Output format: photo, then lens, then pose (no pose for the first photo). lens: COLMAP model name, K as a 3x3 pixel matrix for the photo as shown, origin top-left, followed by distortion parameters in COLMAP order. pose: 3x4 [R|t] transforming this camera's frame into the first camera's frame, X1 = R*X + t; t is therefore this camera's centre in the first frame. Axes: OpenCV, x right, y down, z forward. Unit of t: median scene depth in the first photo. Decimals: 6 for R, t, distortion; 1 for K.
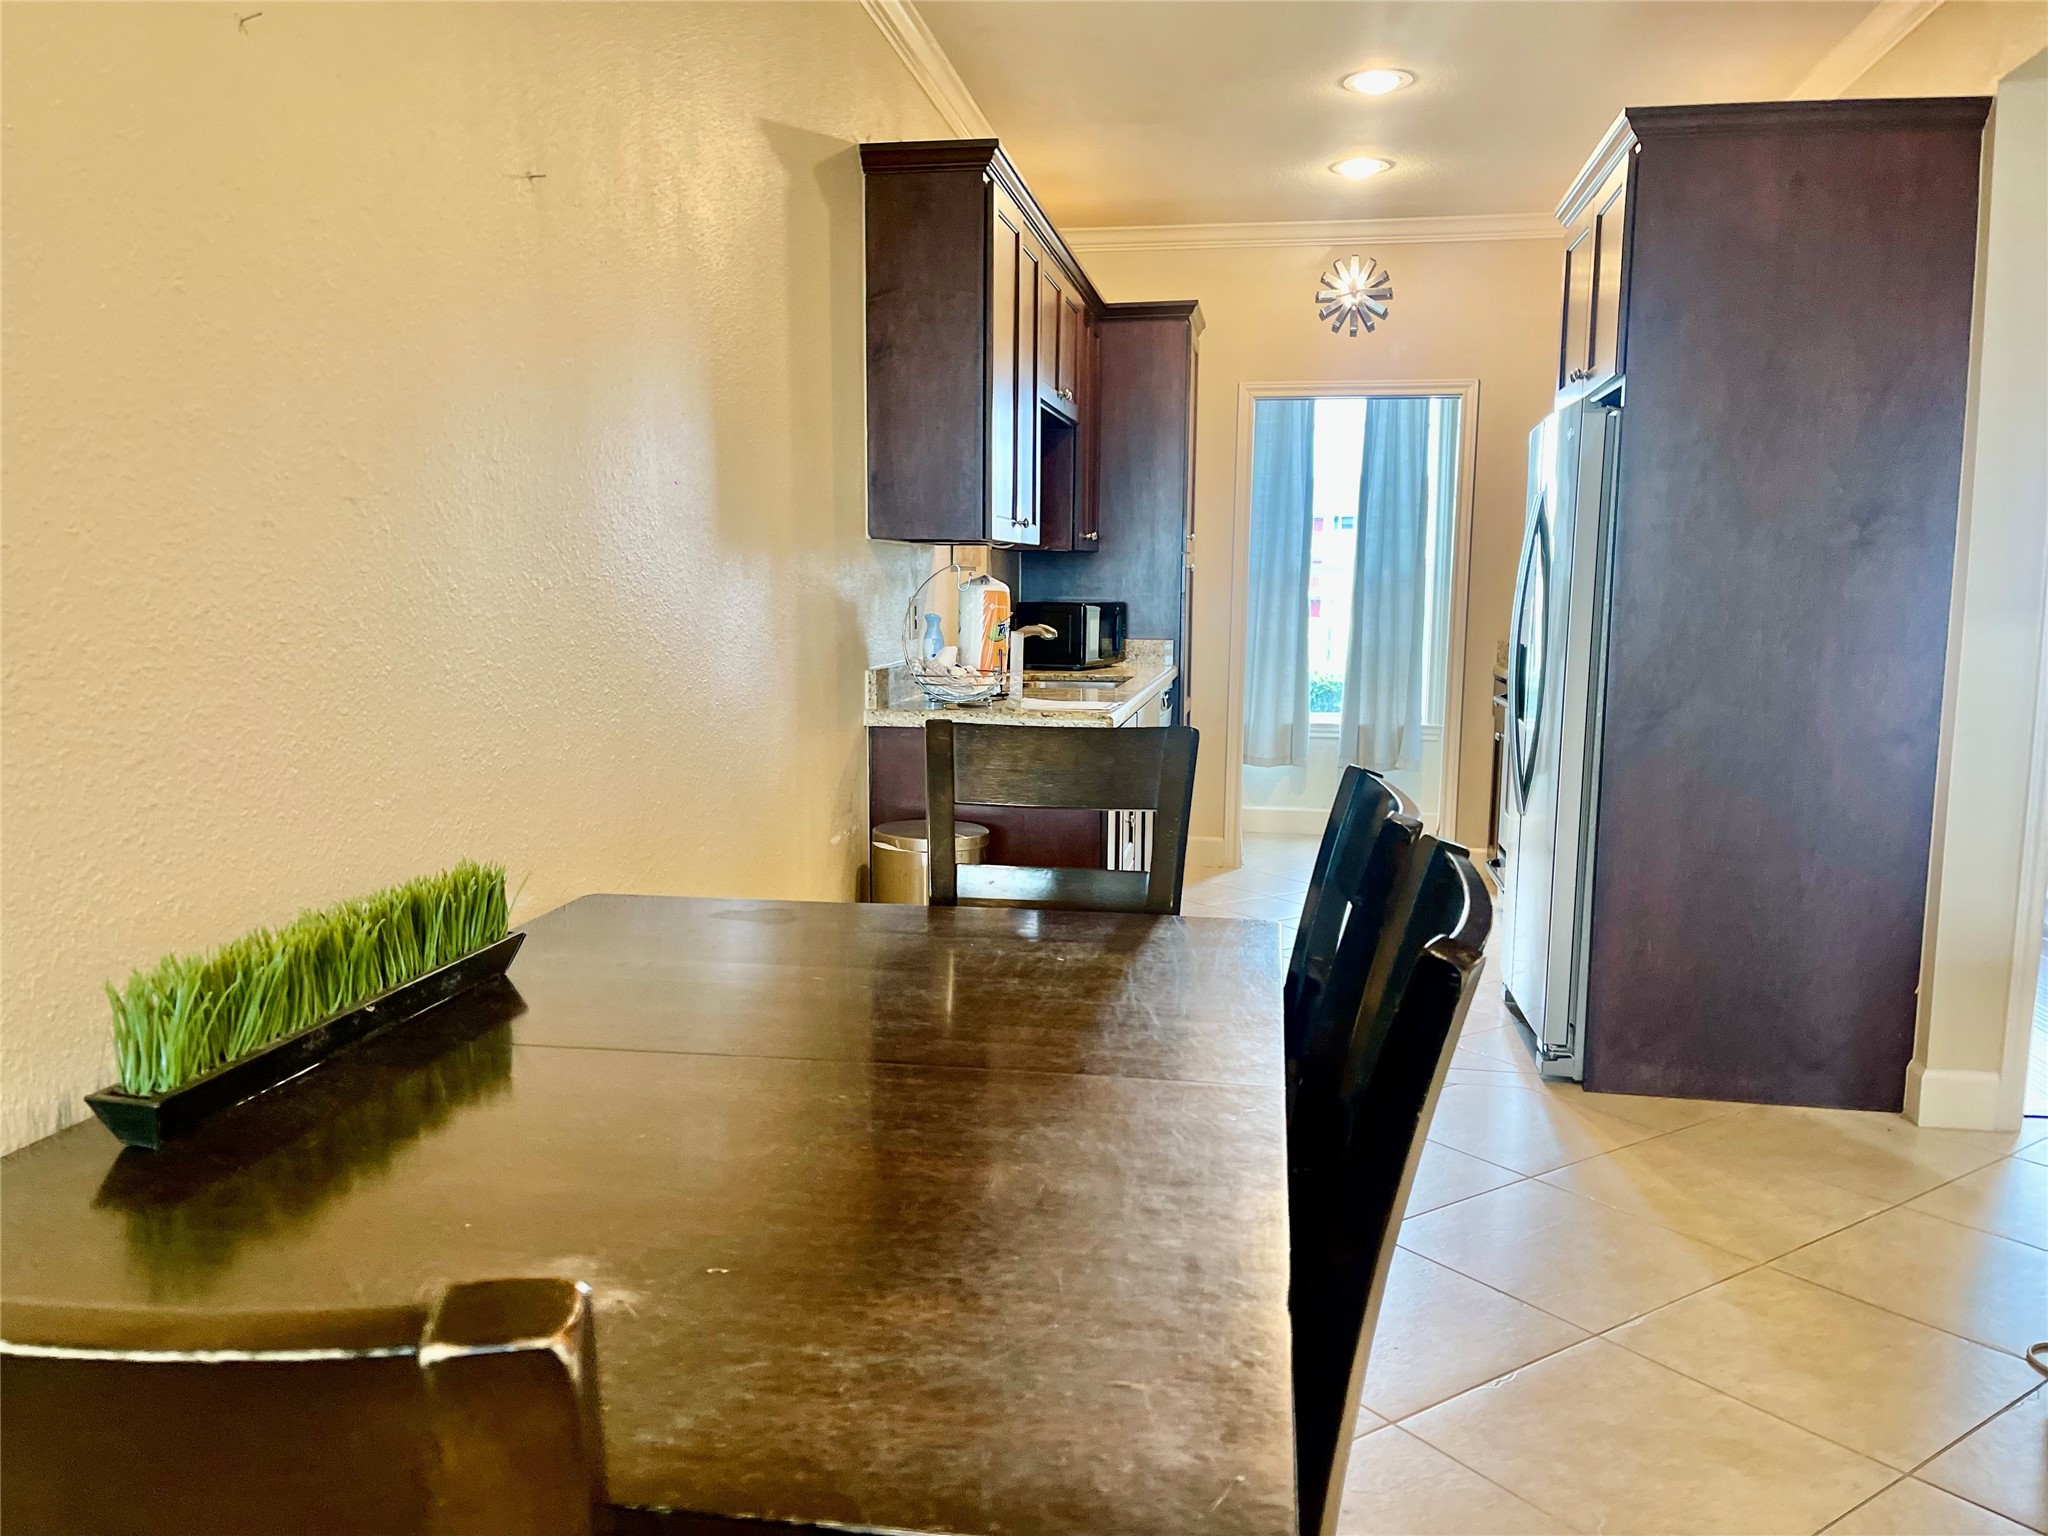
lens RADIAL K [[1536.8, 0, 1022.5], [0, 1536.8, 762.6], [0, 0, 1]] dist [0.052518, -0.060829]
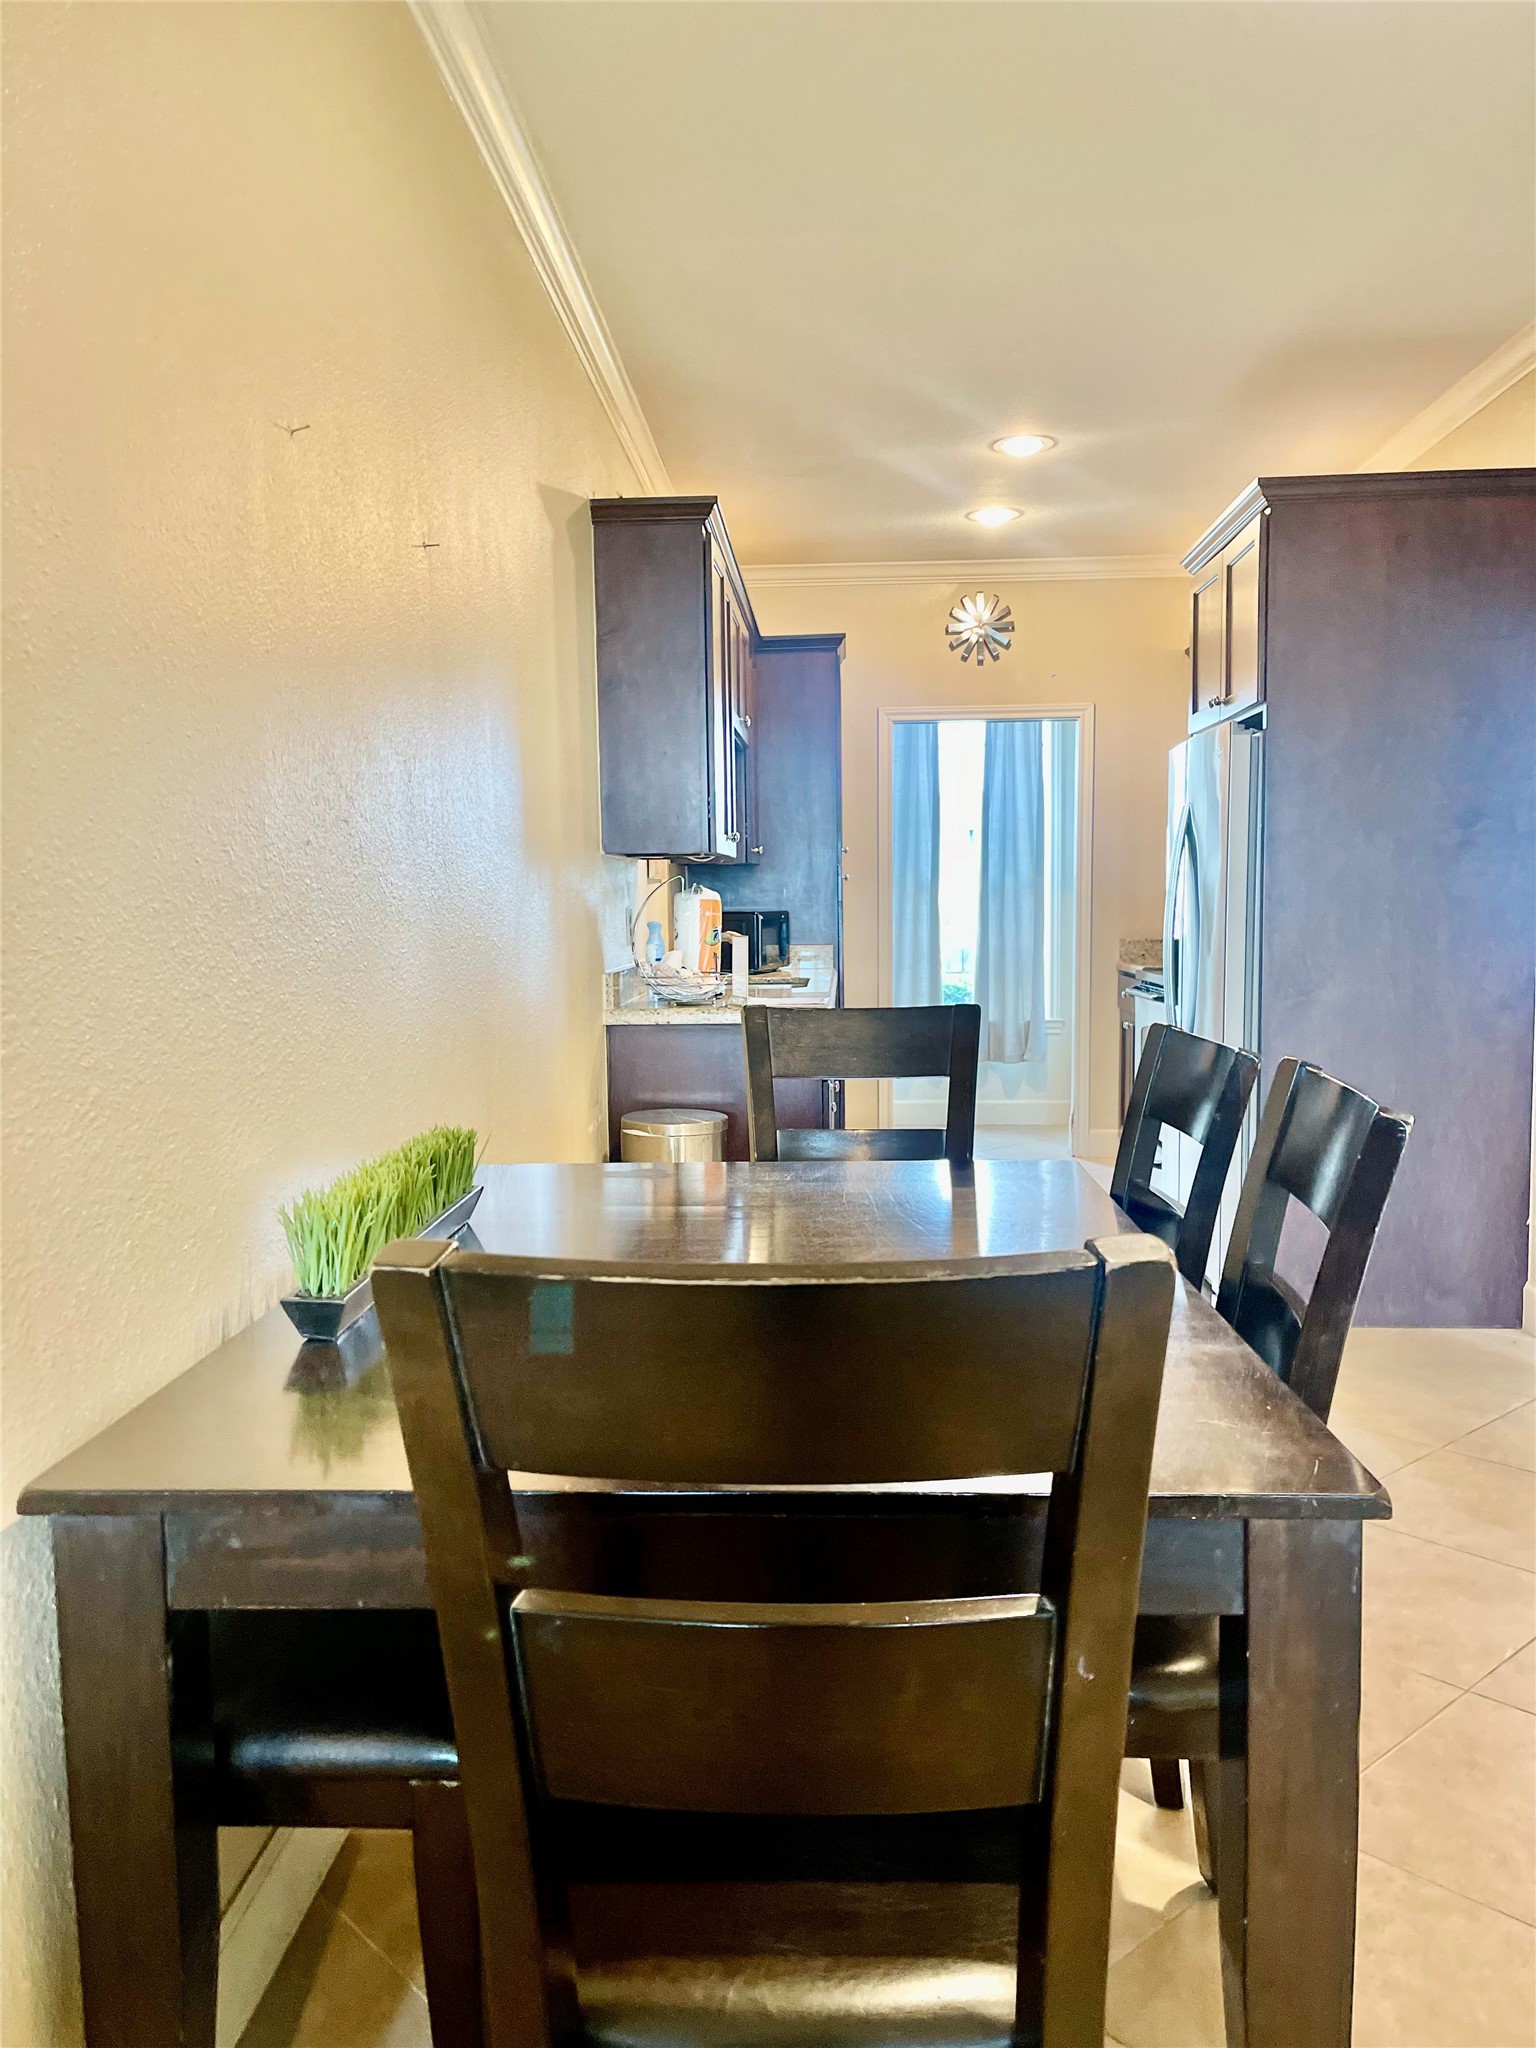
lens RADIAL K [[1536.8, 0, 766.0], [0, 1536.8, 1014.5], [0, 0, 1]] dist [0.052518, -0.060829]
pose [[0.992775, -0.030073, 0.116163, -0.084133], [0.034957, 0.998578, -0.040239, 0.011983], [-0.114787, 0.044009, 0.992415, -0.066807]]
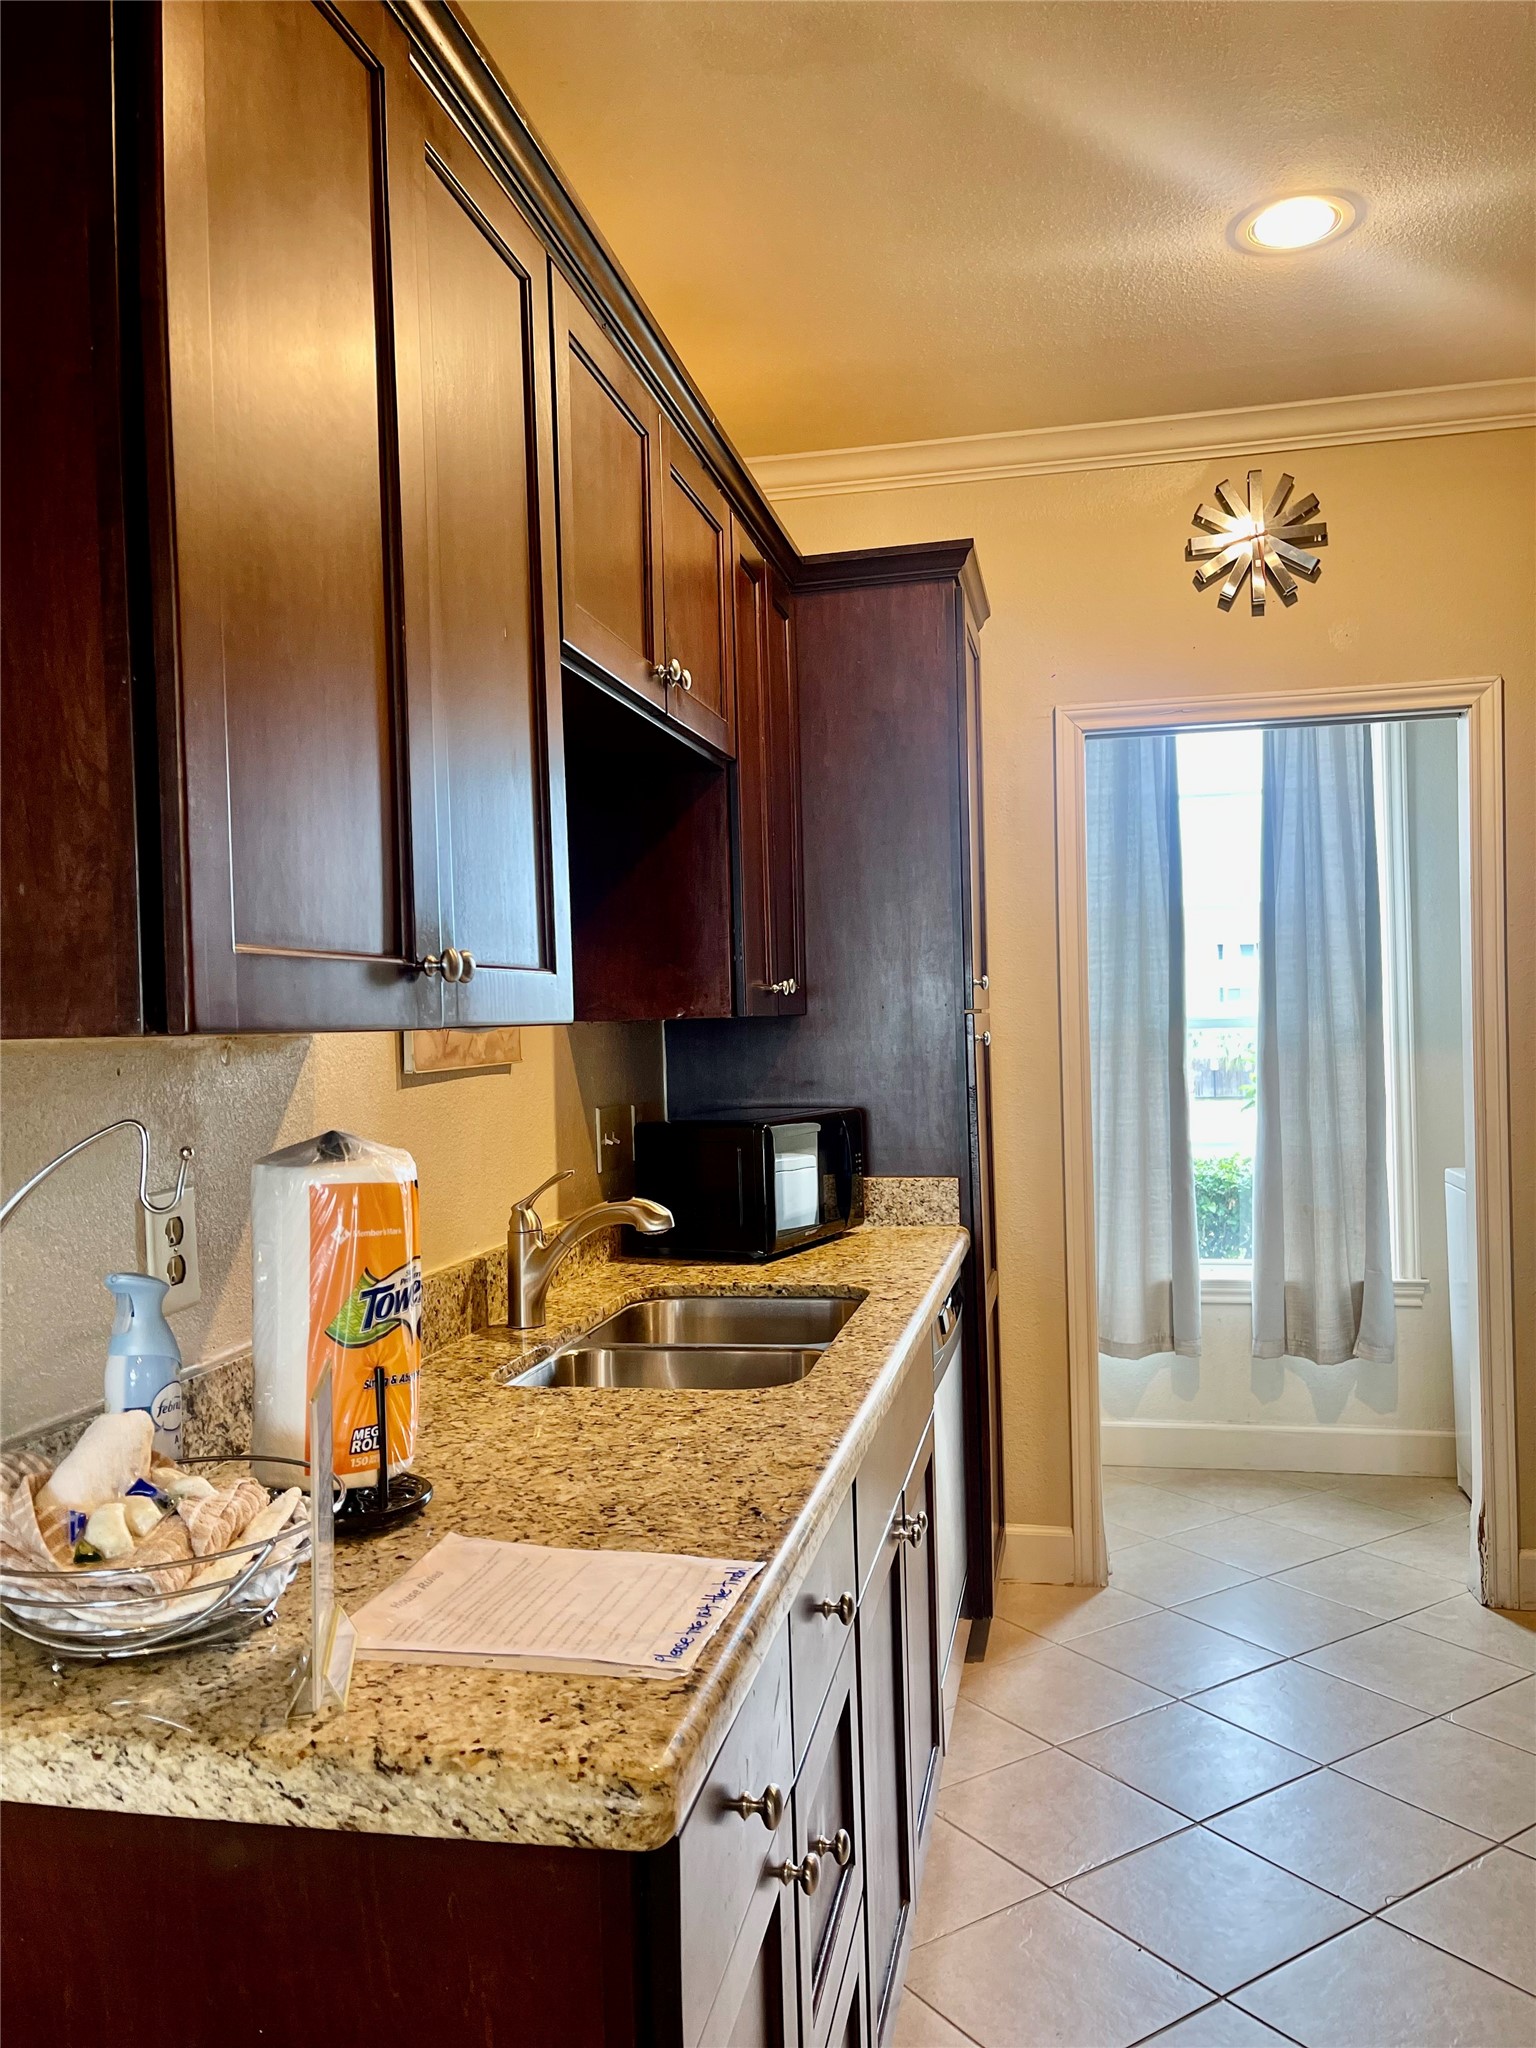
lens RADIAL K [[1536.8, 0, 771.2], [0, 1536.8, 1029.5], [0, 0, 1]] dist [0.052518, -0.060829]
pose [[0.998717, -0.035340, -0.036268, 0.063245], [0.031027, 0.993078, -0.113285, -0.082149], [0.040021, 0.112014, 0.992900, 0.537741]]
